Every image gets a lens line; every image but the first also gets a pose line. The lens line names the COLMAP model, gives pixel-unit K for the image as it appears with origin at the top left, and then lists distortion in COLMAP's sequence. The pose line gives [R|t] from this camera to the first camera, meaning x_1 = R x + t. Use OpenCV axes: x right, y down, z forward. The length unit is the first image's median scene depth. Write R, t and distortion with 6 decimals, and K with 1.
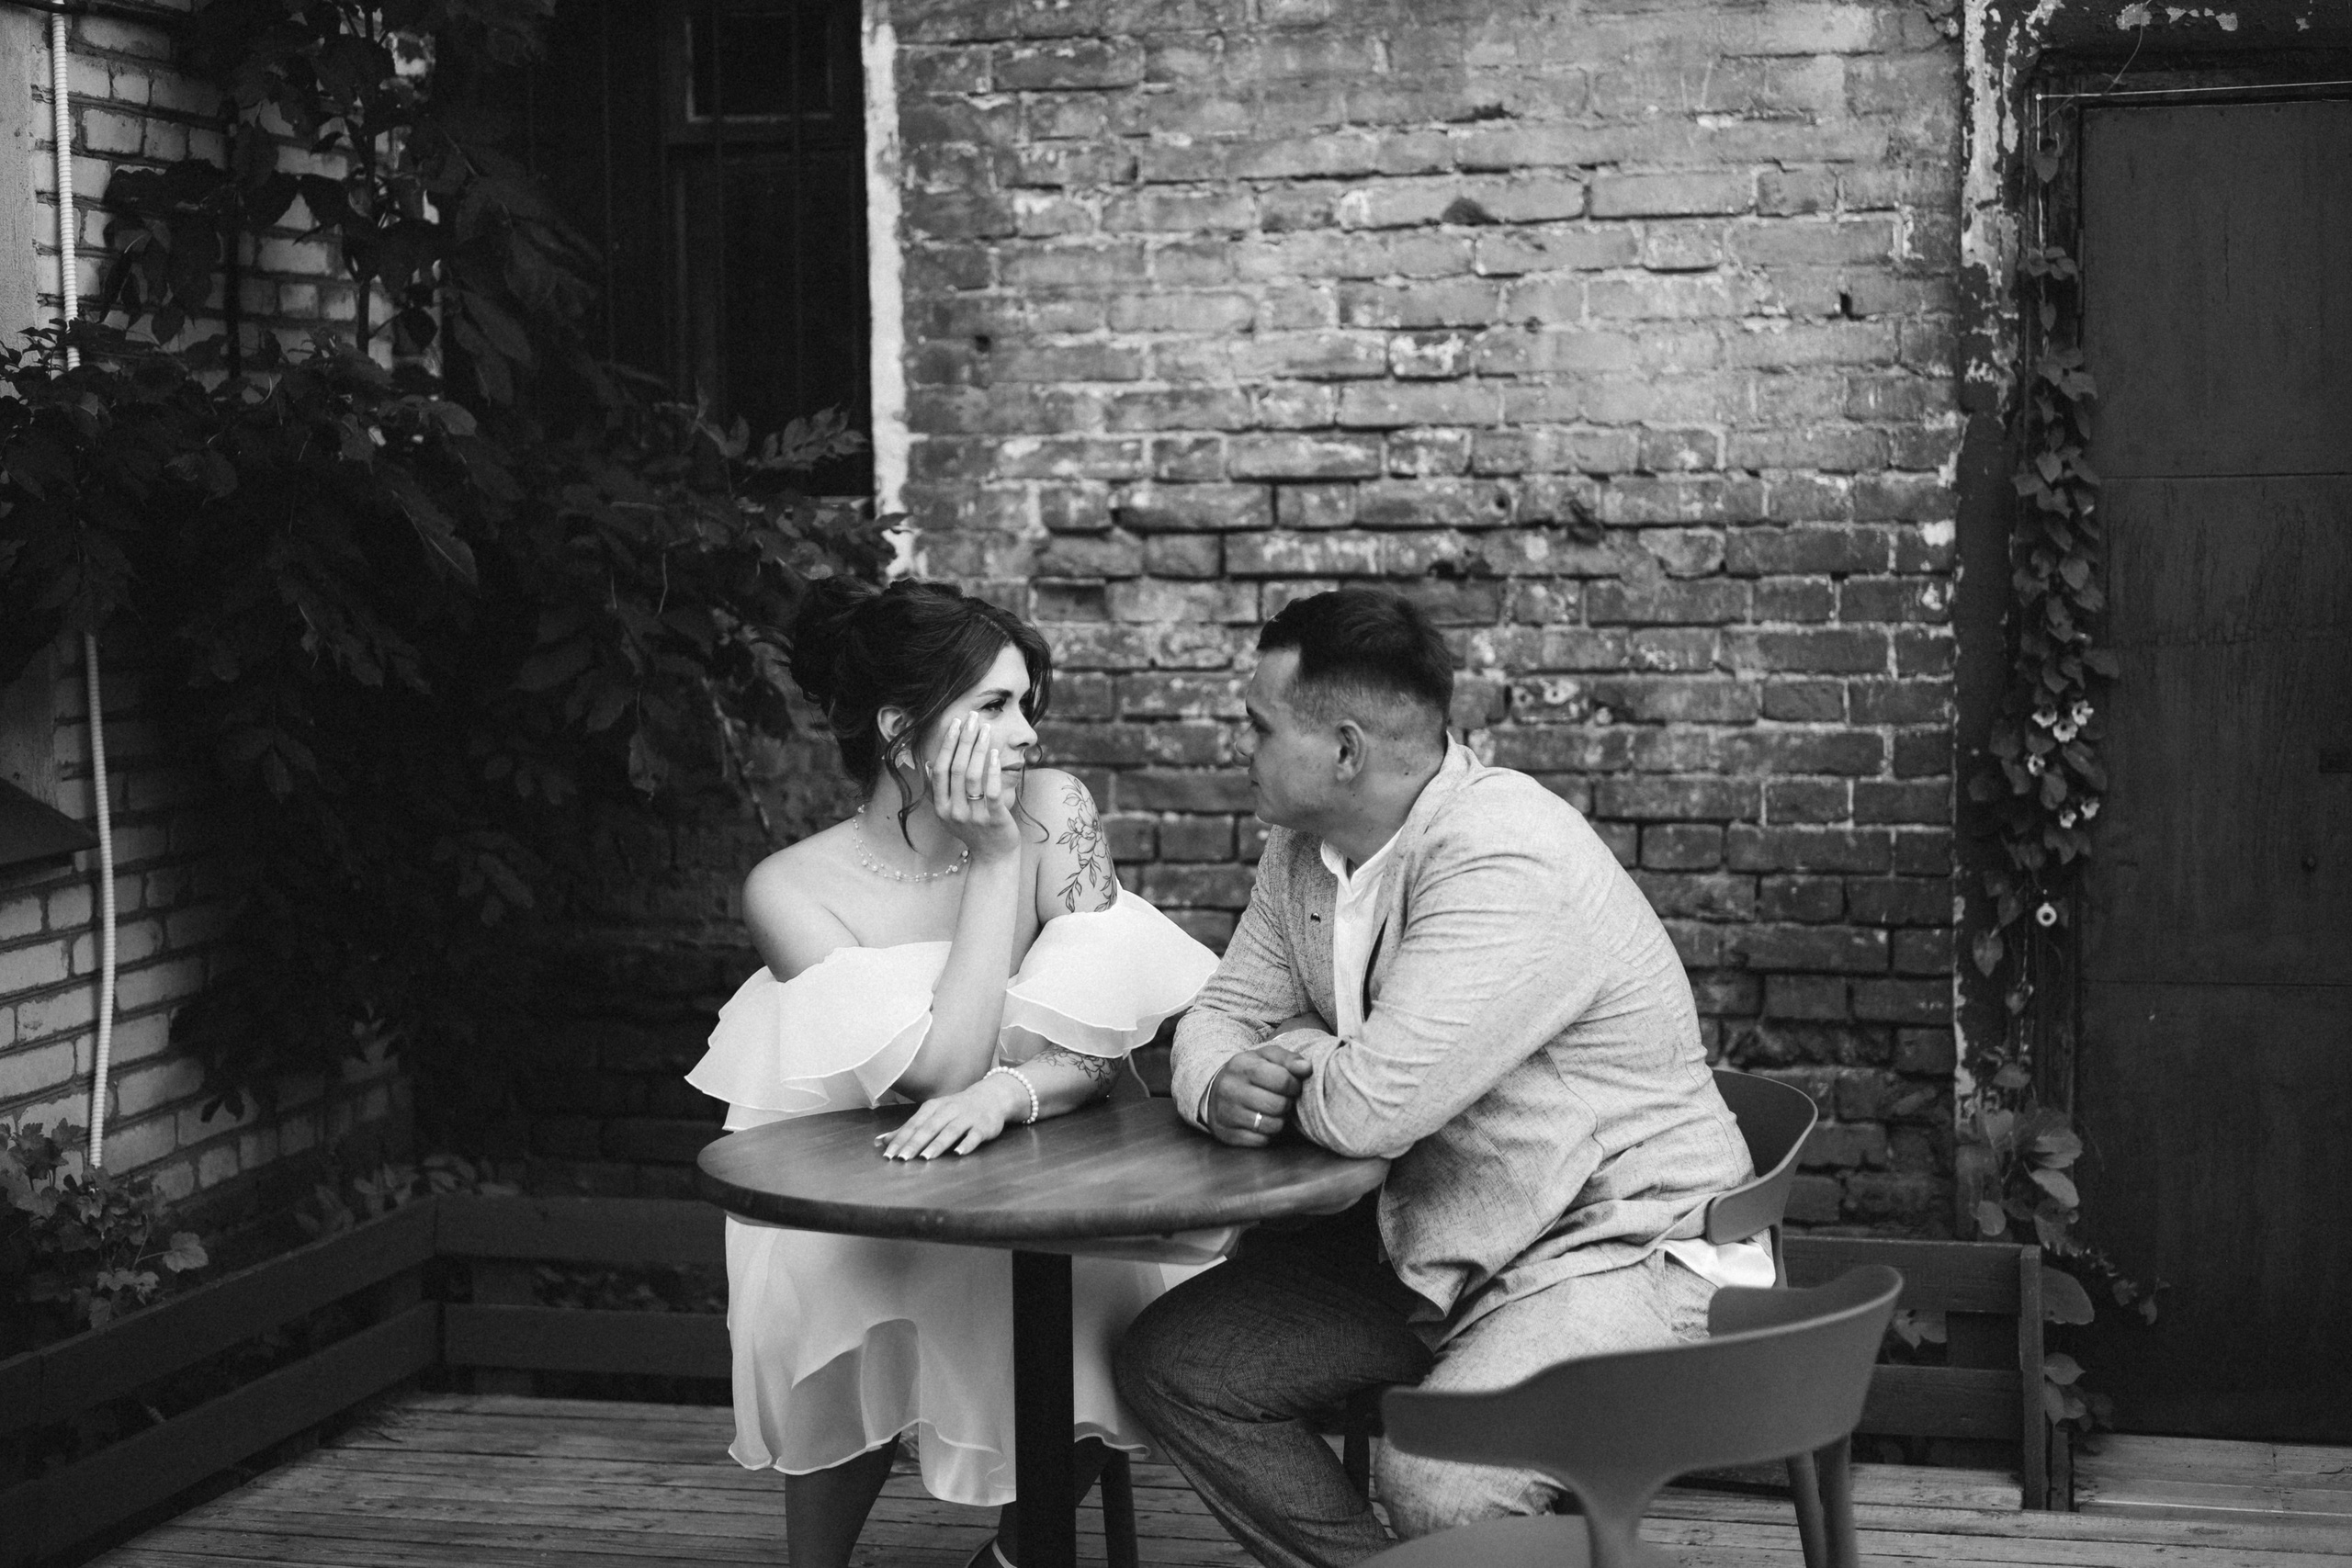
lens RADIAL K [[3475.1, 0, 1161.6], [0, 3475.1, 787.1], [0, 0, 1]] dist [-0.018671, 0.000000]
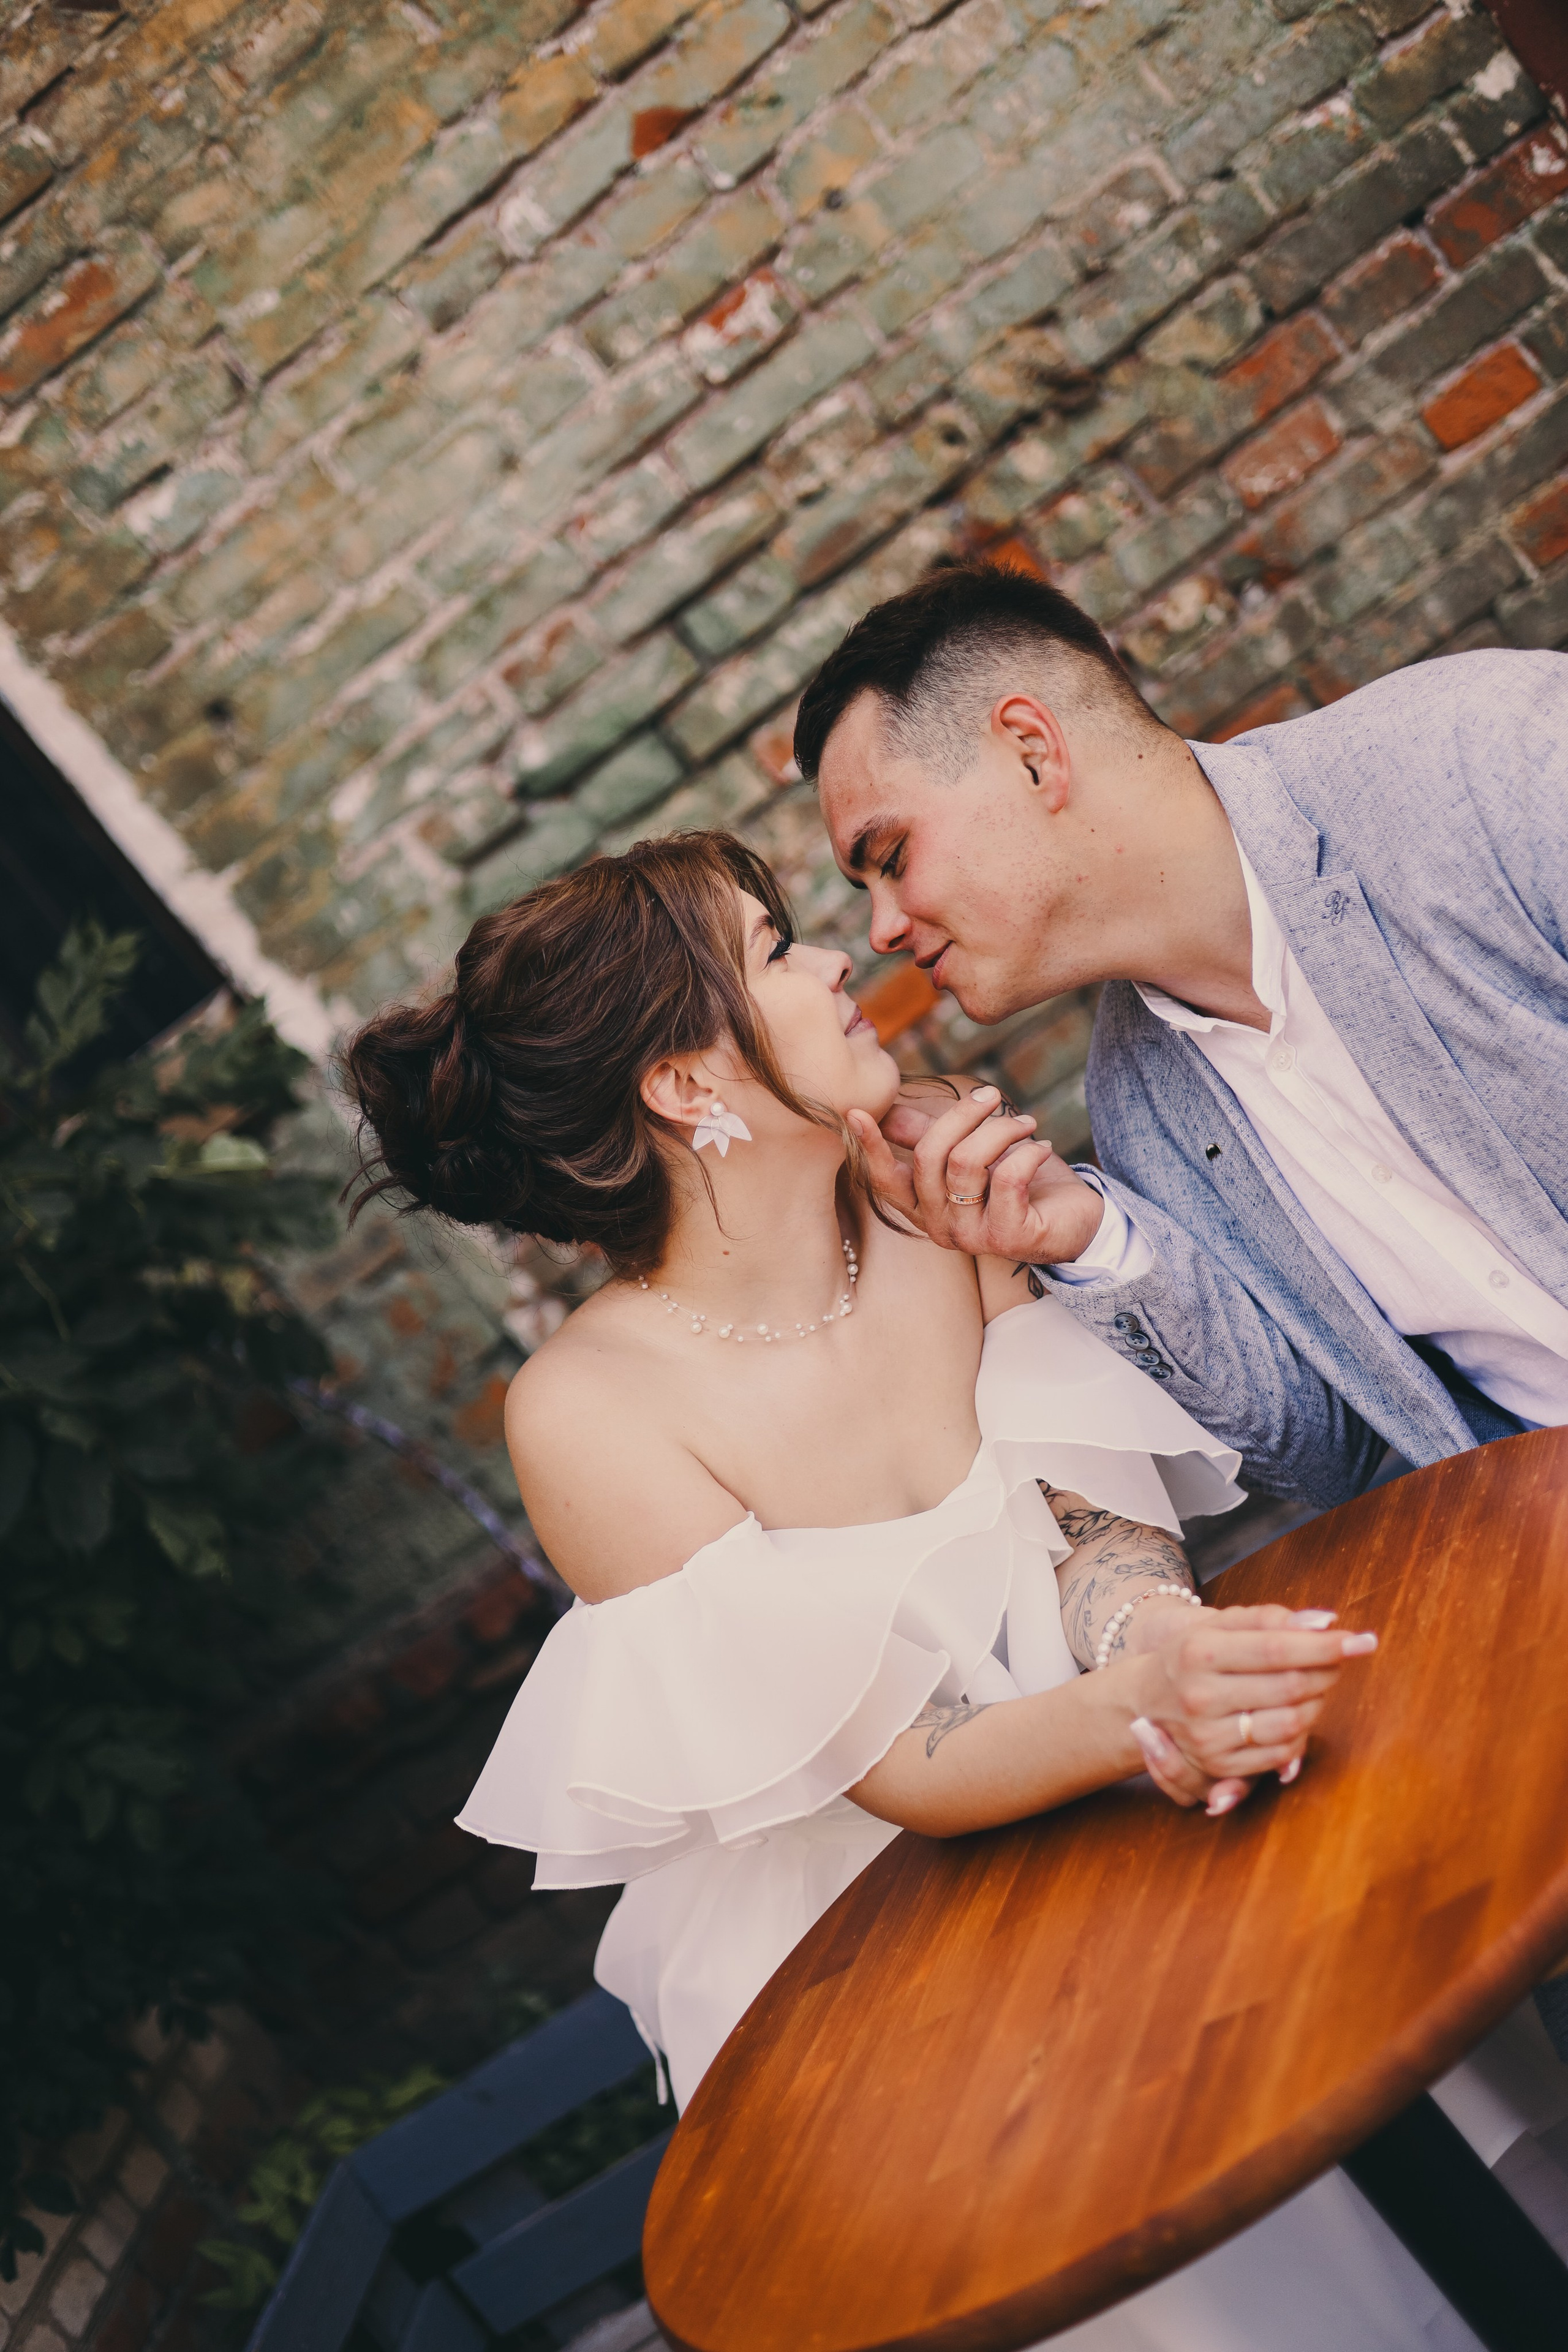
lens RADIAL K [[3291.4, 0, 763.4], [0, 3291.4, 1181.7], [0, 0, 1]] dist [-0.032030, 0.000000]
pose [[0.794925, -0.606226, -0.024187, -0.005595], [0.606556, 0.793200, 0.054074, -0.022508], [-0.013596, -0.057656, 0.998244, 0.336418]]
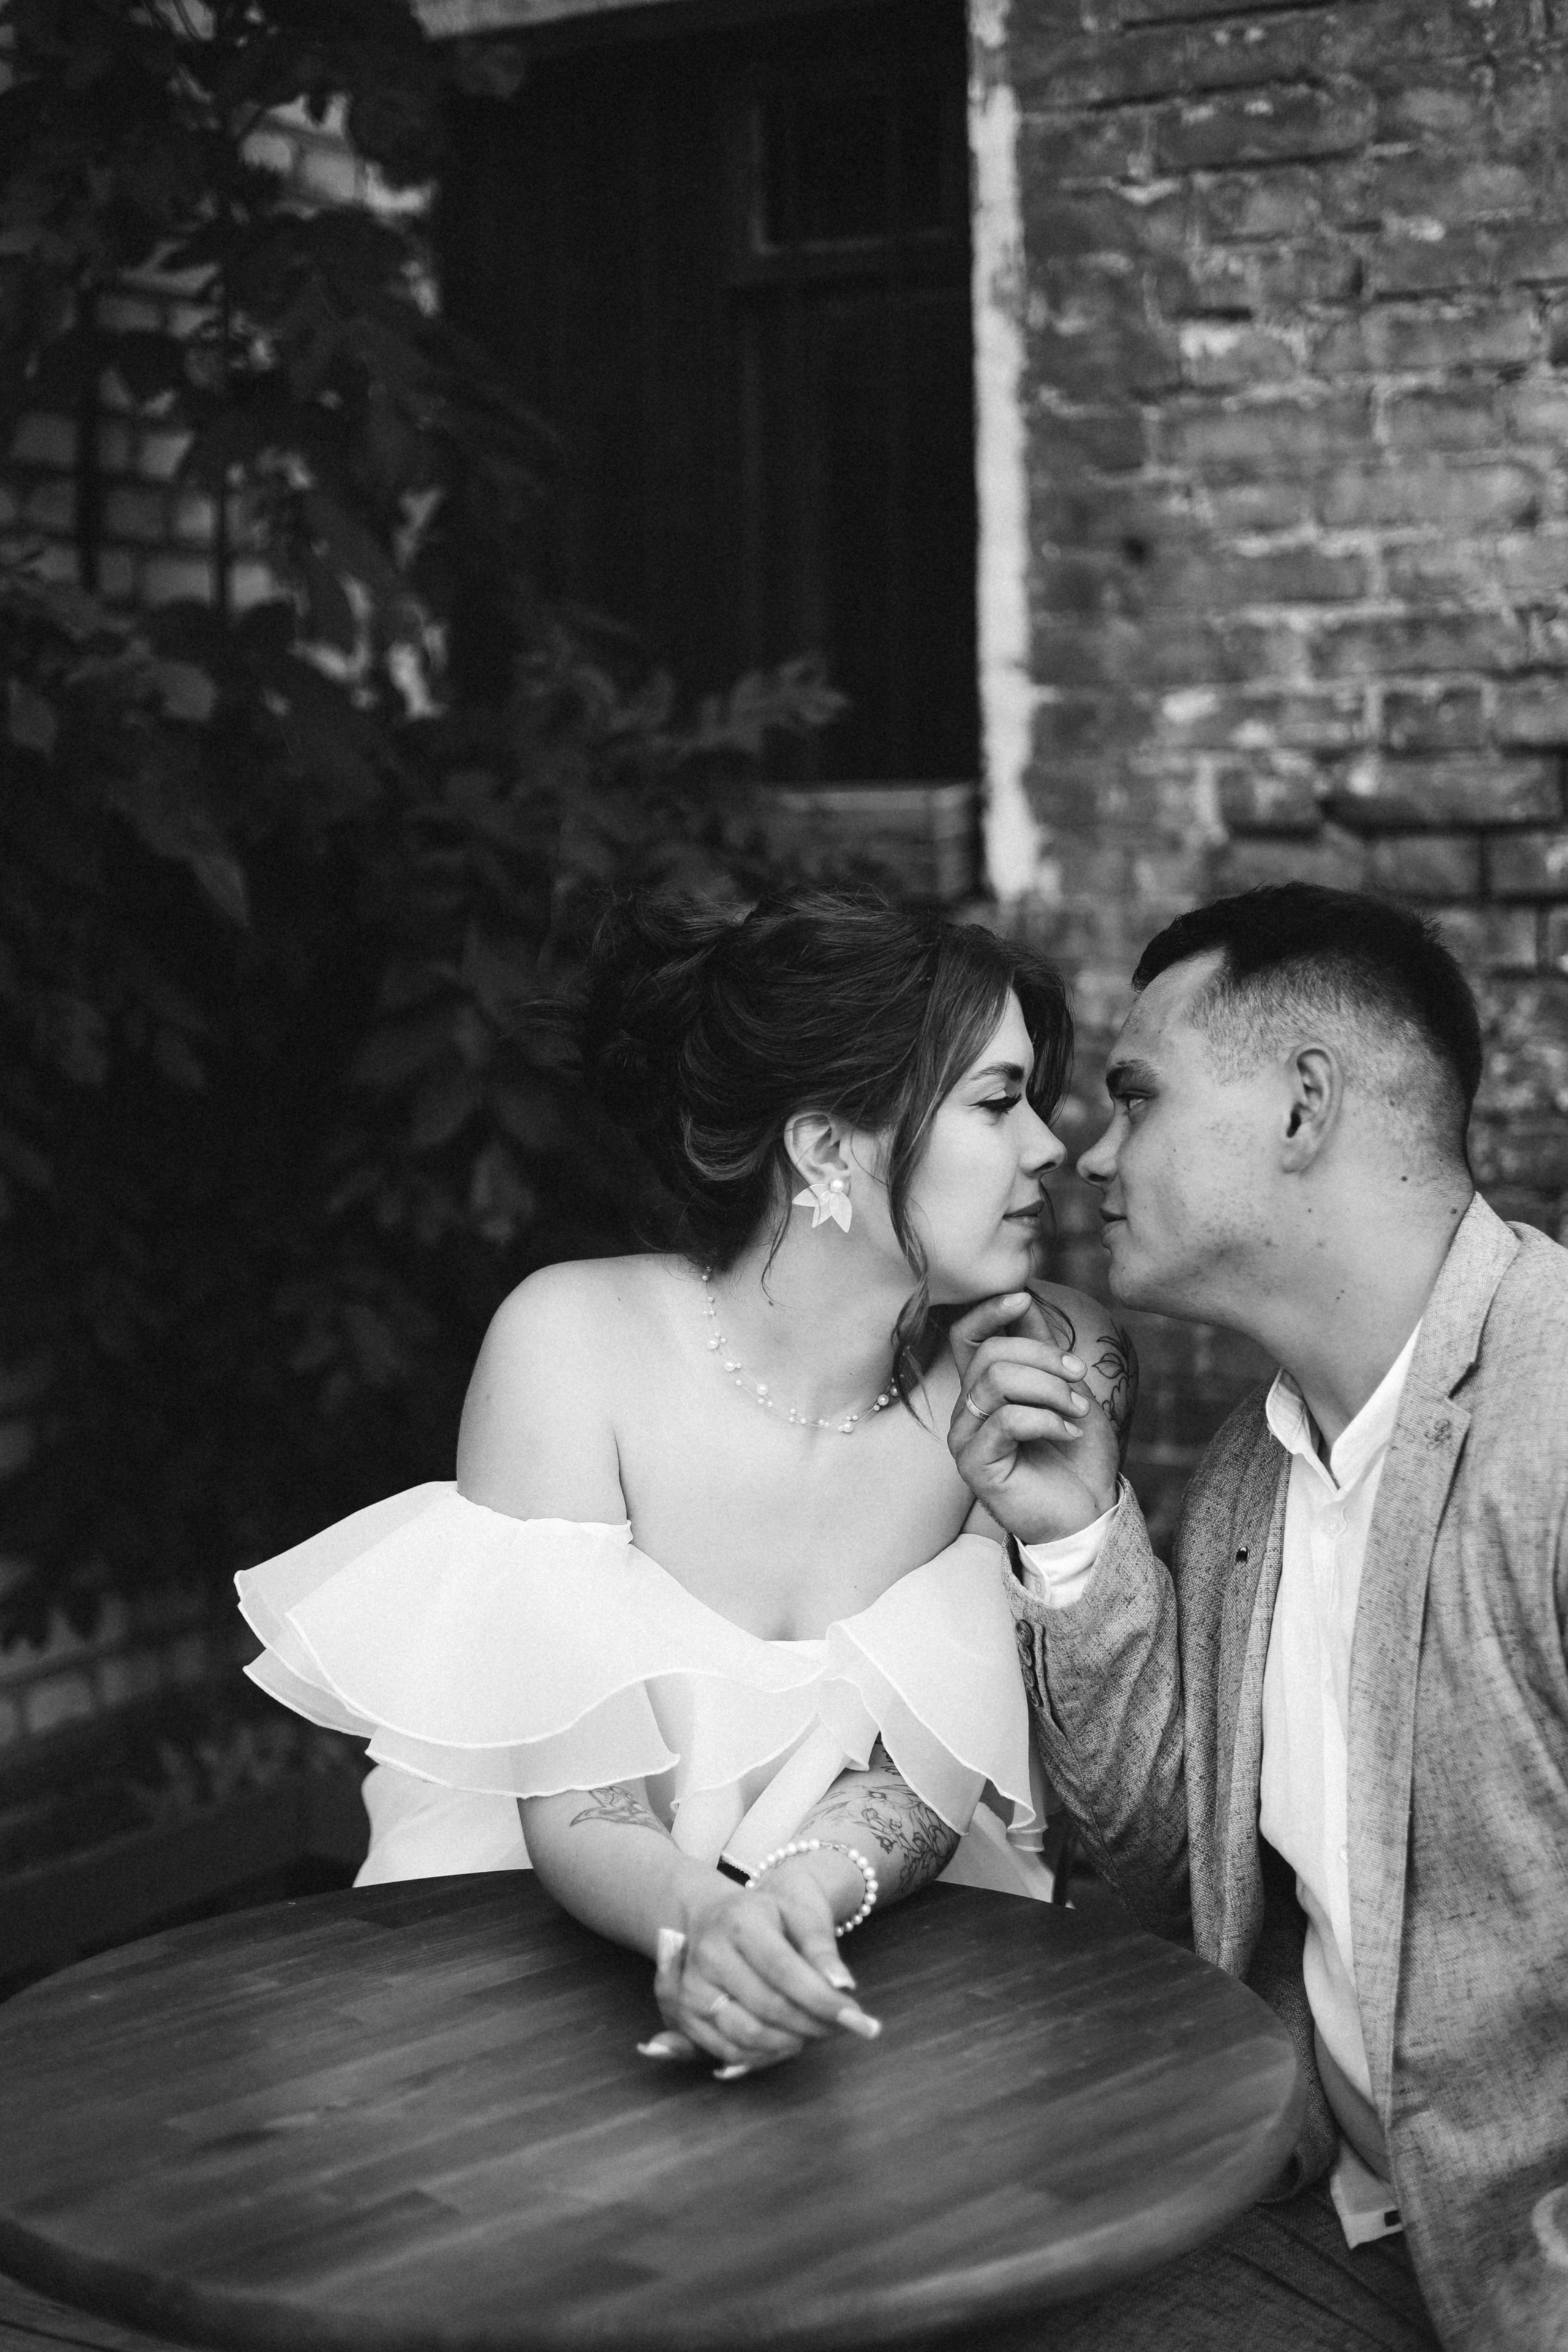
lens RADIAL K [[3475.5, 0, 763.0], [0, 3475.5, 1189.4], [0, 0, 1]] dist [-0.018671, 0.000000]
pose [[0.956803, 0.023810, -0.289761, 0.078897], [-0.015449, 0.999397, 0.031107, -0.024103], [0.290327, -0.025287, 0.956593, 0.333714]]
